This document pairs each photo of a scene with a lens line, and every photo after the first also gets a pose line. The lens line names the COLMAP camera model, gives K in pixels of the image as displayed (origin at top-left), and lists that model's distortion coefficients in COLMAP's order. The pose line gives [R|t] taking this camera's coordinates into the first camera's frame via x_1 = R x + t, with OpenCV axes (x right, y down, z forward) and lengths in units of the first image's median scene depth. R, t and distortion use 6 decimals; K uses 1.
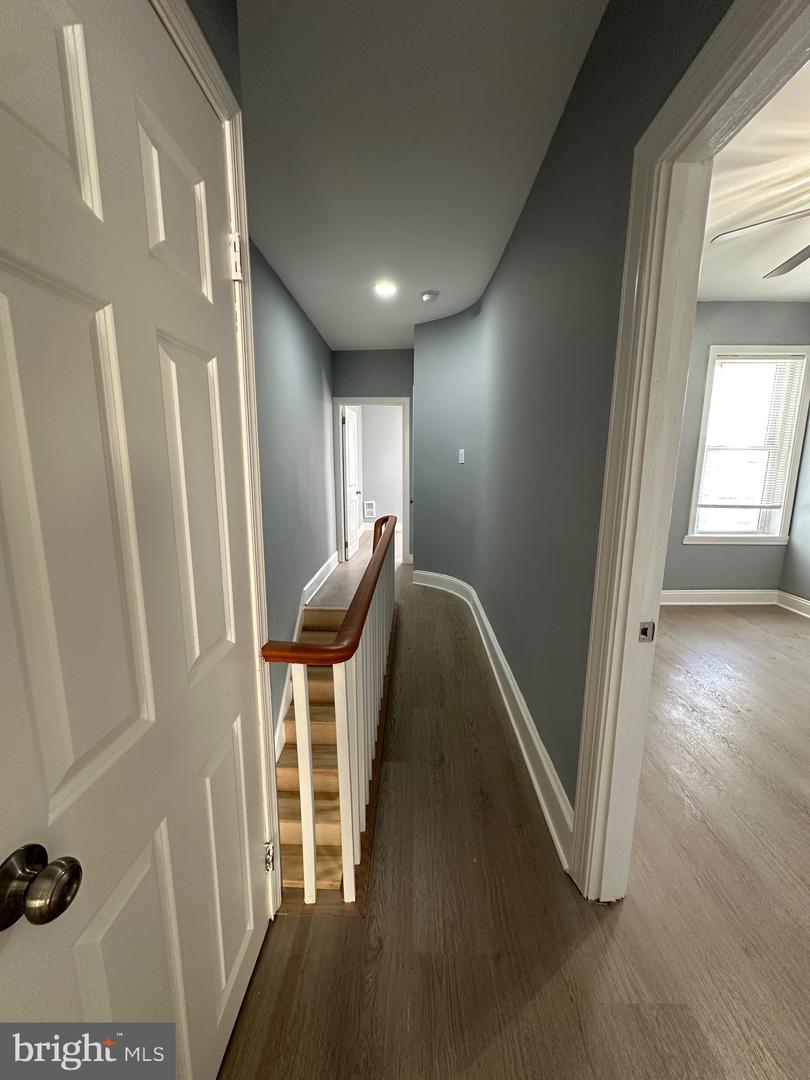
lens RADIAL K [[434.1, 0, 405.0], [0, 434.1, 540.0], [0, 0, 1]] dist [-0.002125, 0.001035]
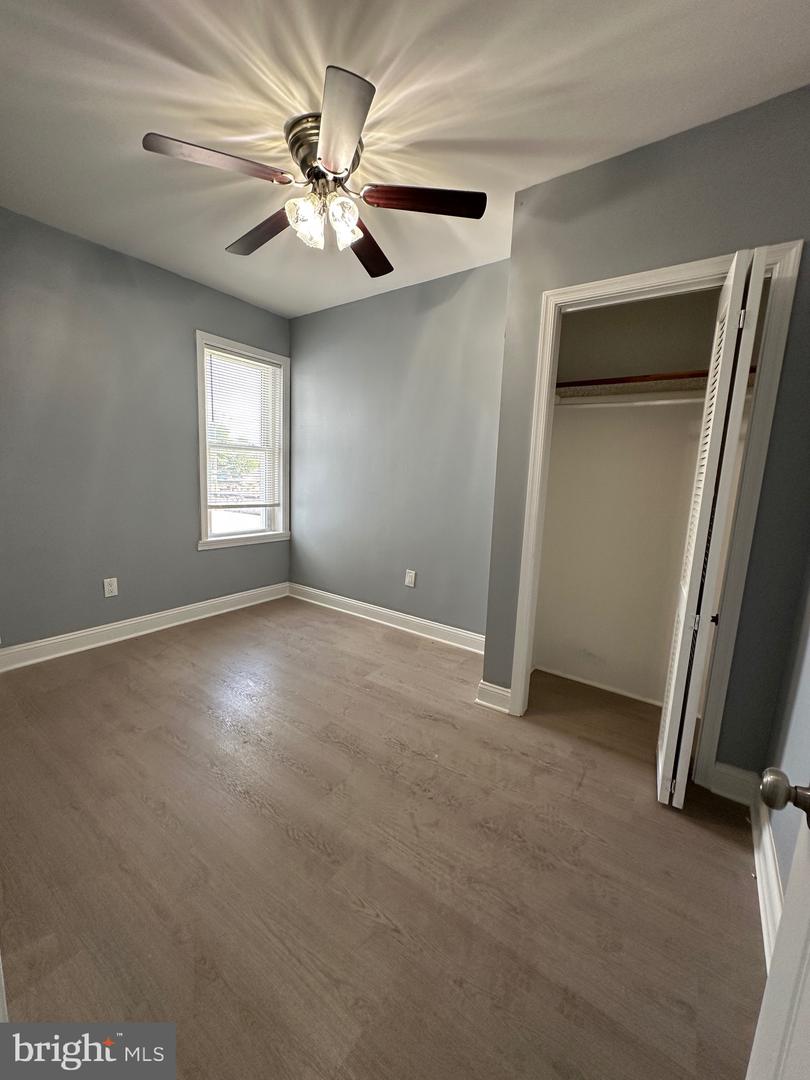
lens RADIAL K [[434.1, 0, 405.0], [0, 434.1, 540.0], [0, 0, 1]] dist [-0.002125, 0.001035]
pose [[0.567462, -0.102412, 0.817006, 0.164362], [0.107394, 0.992965, 0.049876, -0.011558], [-0.816366, 0.059439, 0.574468, 0.148099]]
